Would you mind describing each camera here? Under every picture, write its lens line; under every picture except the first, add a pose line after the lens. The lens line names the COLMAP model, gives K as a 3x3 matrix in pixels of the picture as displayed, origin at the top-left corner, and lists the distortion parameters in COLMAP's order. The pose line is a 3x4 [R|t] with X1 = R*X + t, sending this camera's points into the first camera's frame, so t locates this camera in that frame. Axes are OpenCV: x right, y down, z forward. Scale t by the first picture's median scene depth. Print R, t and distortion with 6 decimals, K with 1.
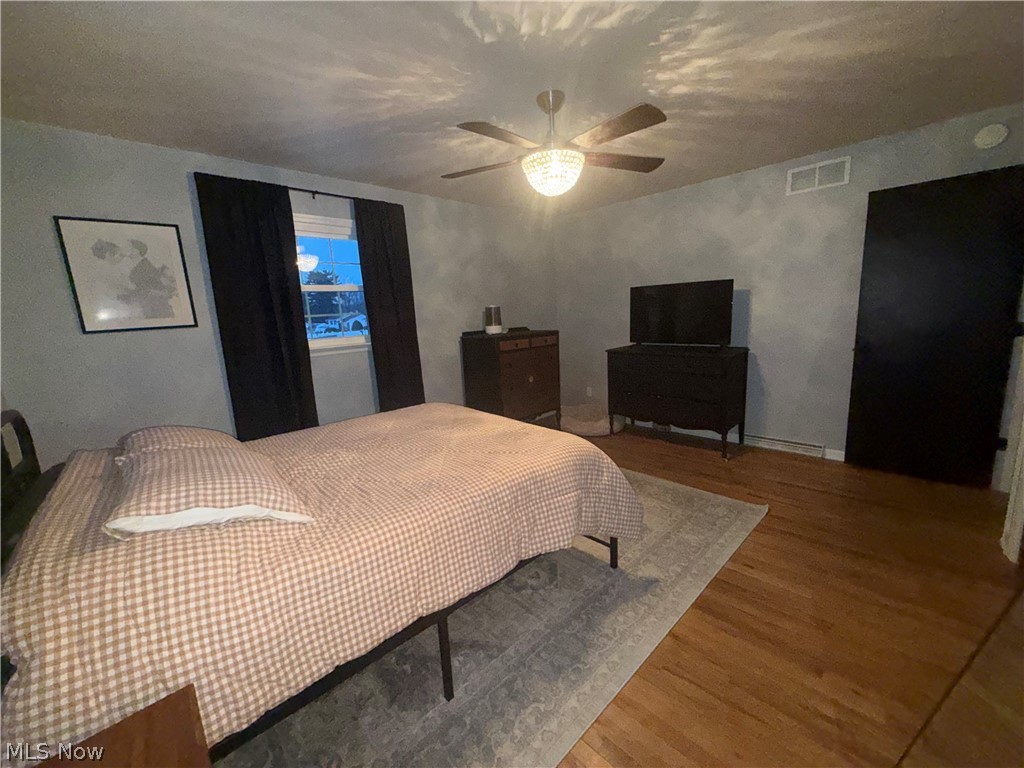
lens RADIAL K [[409.6, 0, 511.4], [0, 409.6, 384.5], [0, 0, 1]] dist [0.000334, -0.000227]
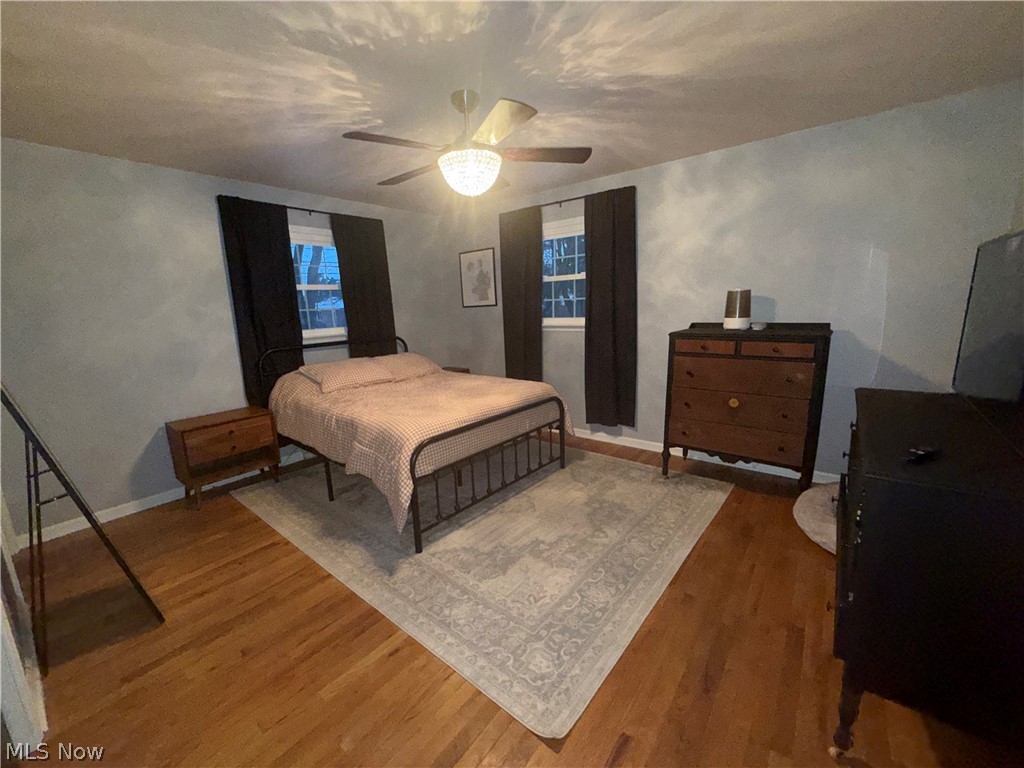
lens RADIAL K [[409.6, 0, 510.3], [0, 409.6, 385.5], [0, 0, 1]] dist [0.000334, -0.000227]
pose [[0.122649, 0.243082, -0.962221, 0.740921], [-0.142128, 0.963849, 0.225377, -0.160310], [0.982220, 0.109116, 0.152764, 0.618750]]
